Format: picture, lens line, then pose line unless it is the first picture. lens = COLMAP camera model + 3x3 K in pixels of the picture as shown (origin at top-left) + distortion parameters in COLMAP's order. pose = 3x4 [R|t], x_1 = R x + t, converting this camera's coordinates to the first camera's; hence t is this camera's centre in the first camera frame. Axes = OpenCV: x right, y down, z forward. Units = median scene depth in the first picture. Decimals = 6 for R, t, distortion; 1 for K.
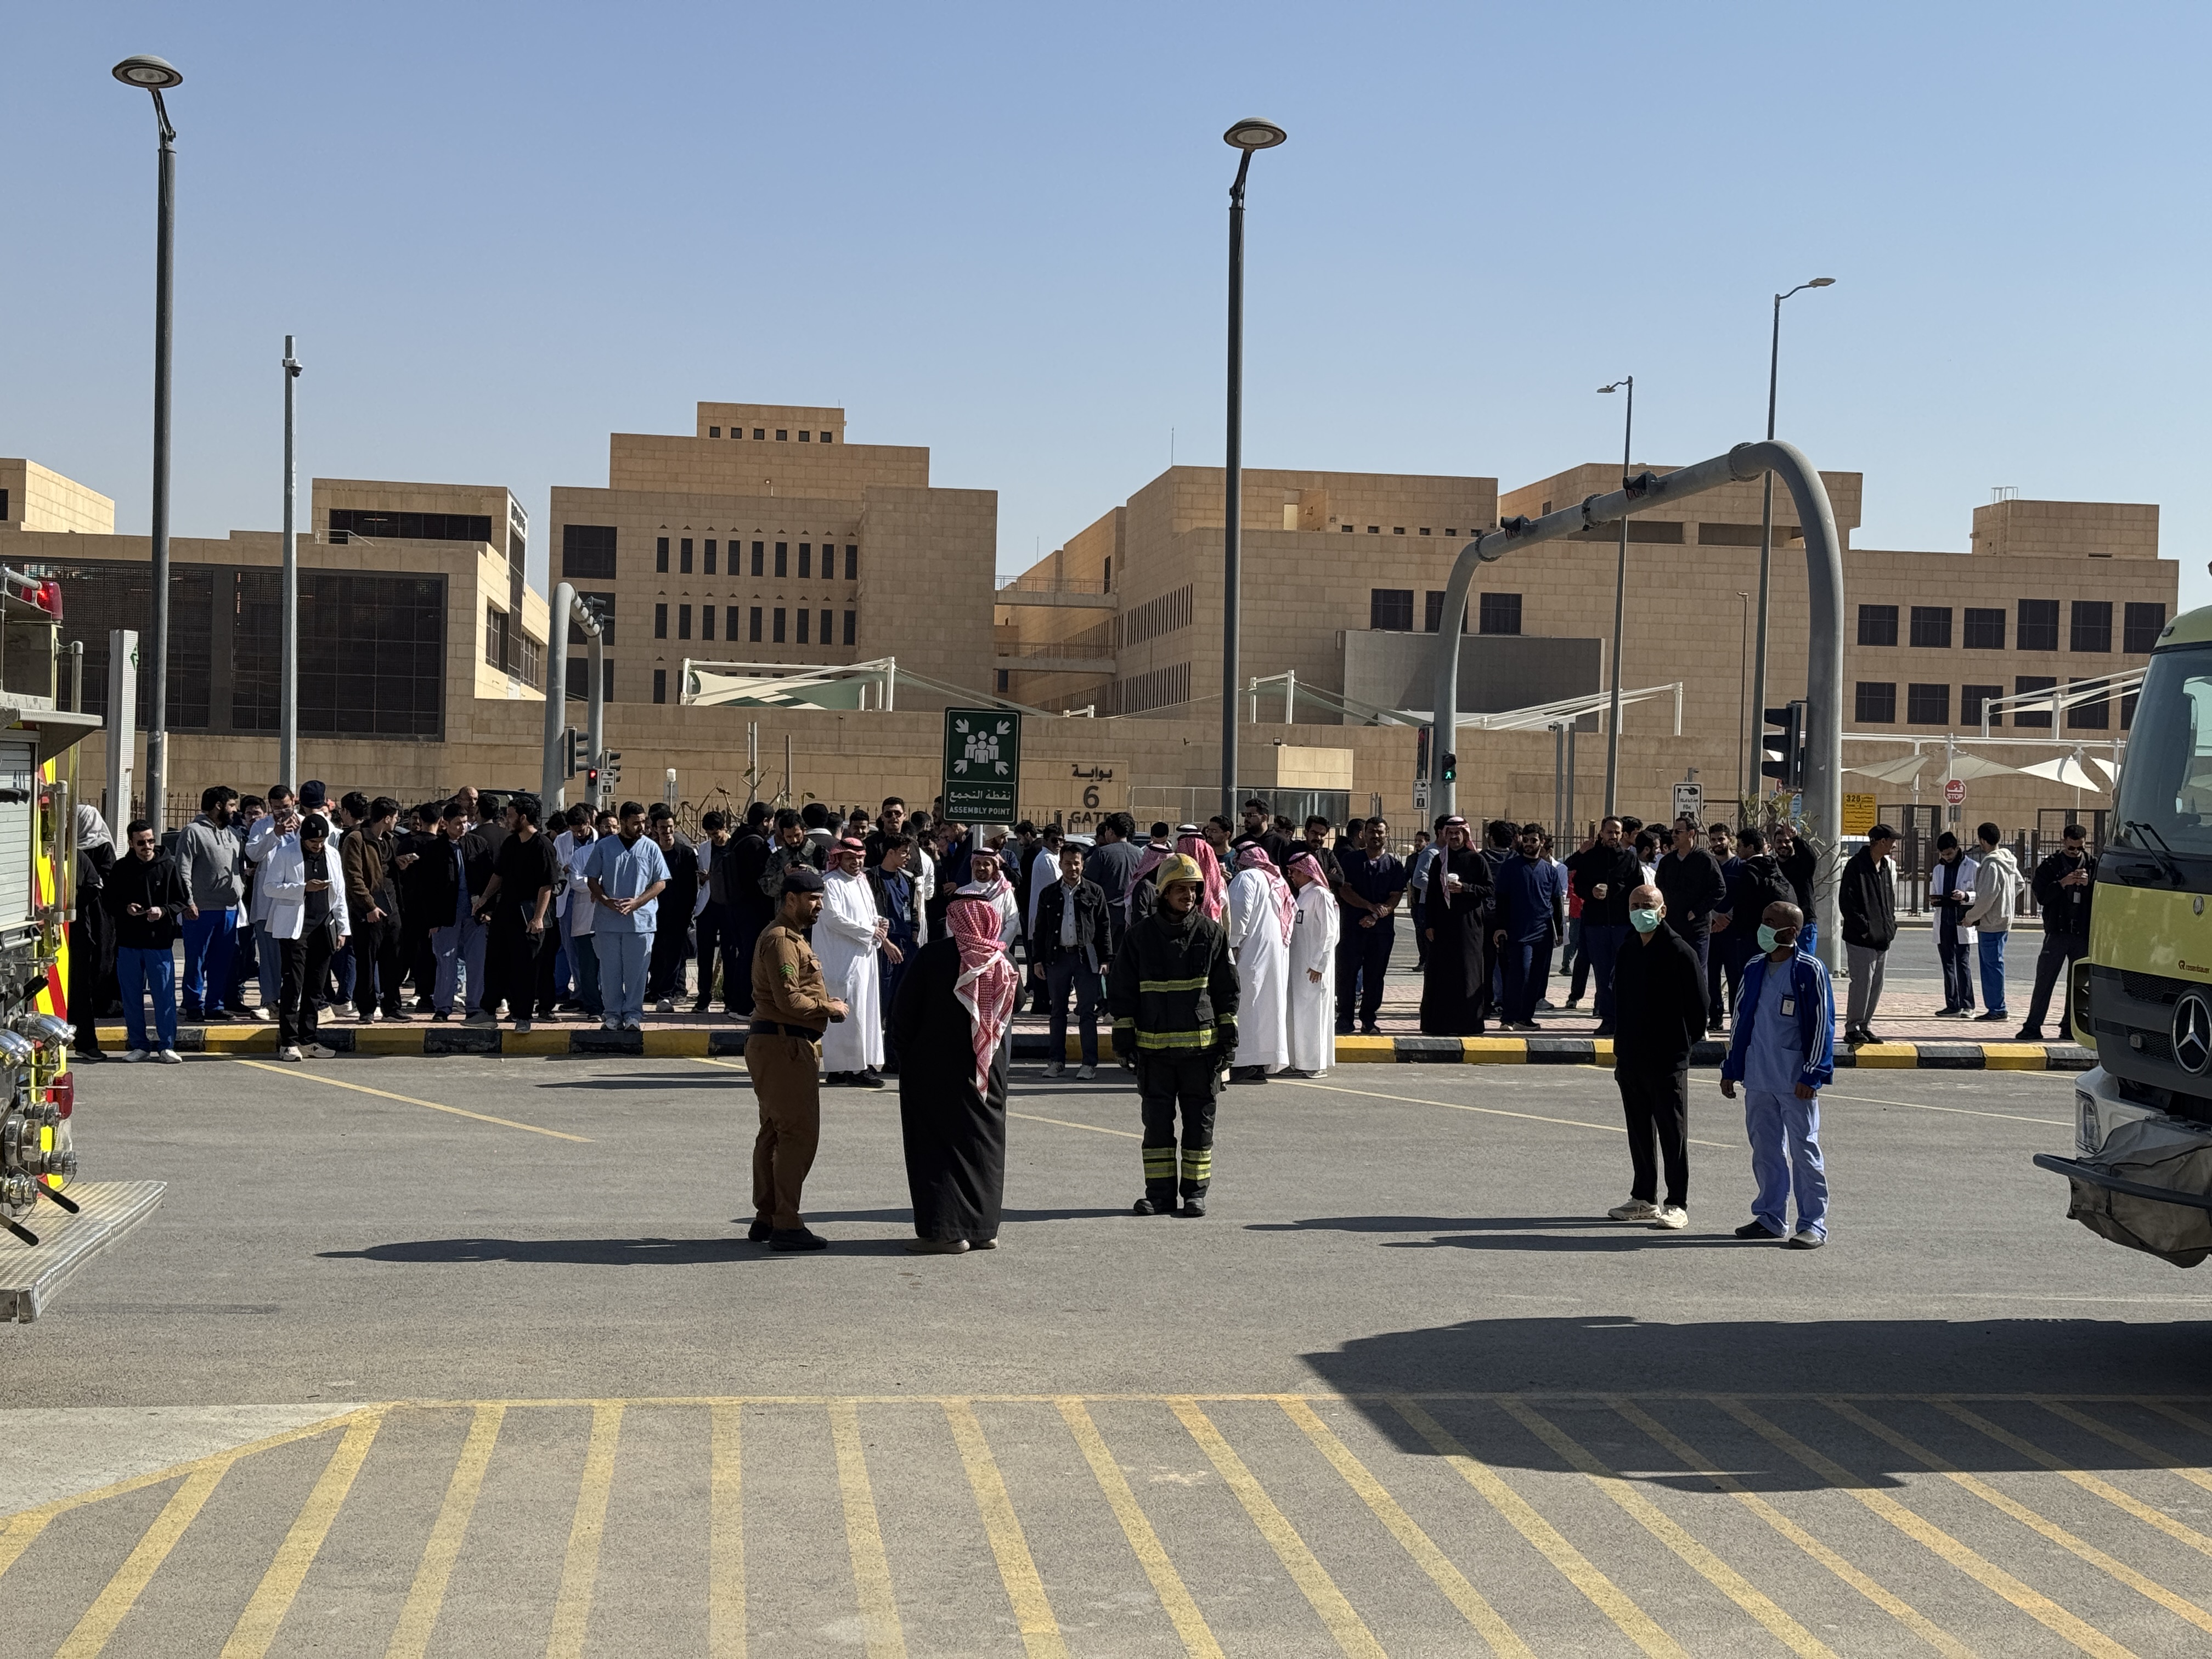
lens RADIAL K [[3057.0, 0, 1106.0], [0, 3057.0, 829.5], [0, 0, 1]] dist [0.121399, 0.007509]
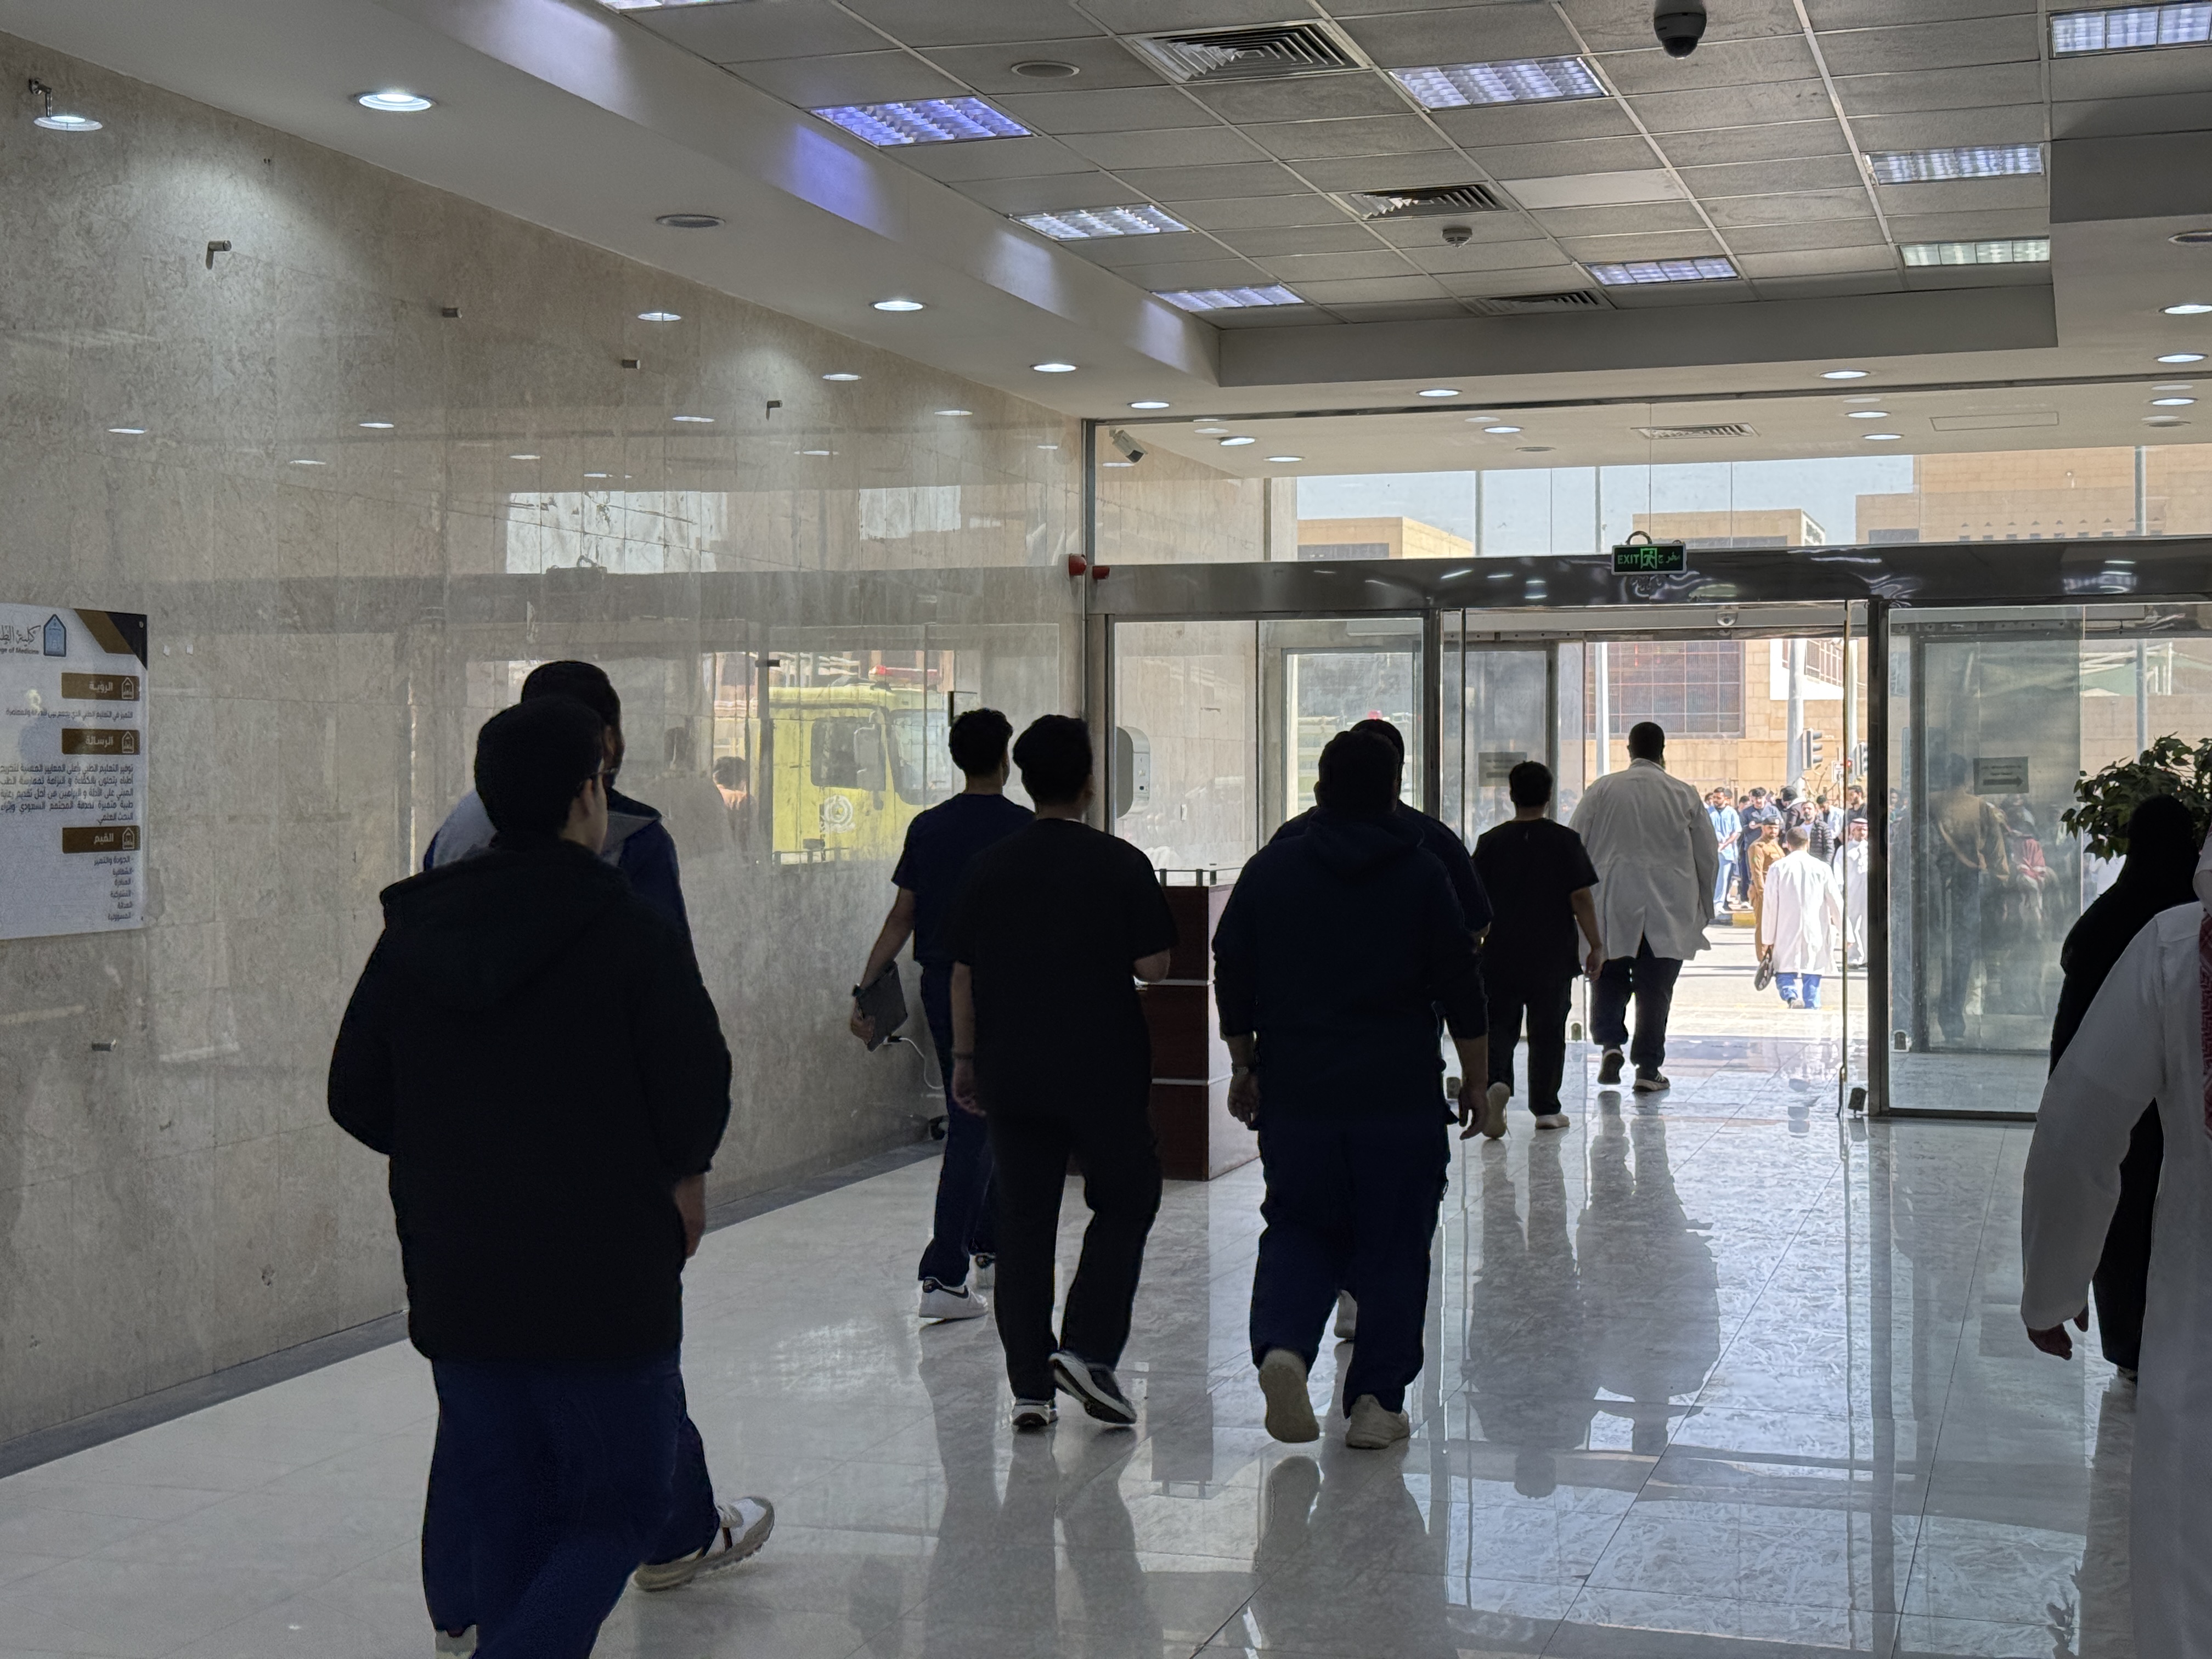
lens RADIAL K [[3057.0, 0, 1106.0], [0, 3057.0, 829.5], [0, 0, 1]] dist [0.121399, 0.007509]
pose [[0.908306, -0.019758, -0.417840, 0.046636], [0.021027, 0.999778, -0.001566, 0.002161], [0.417778, -0.007364, 0.908519, -0.141631]]
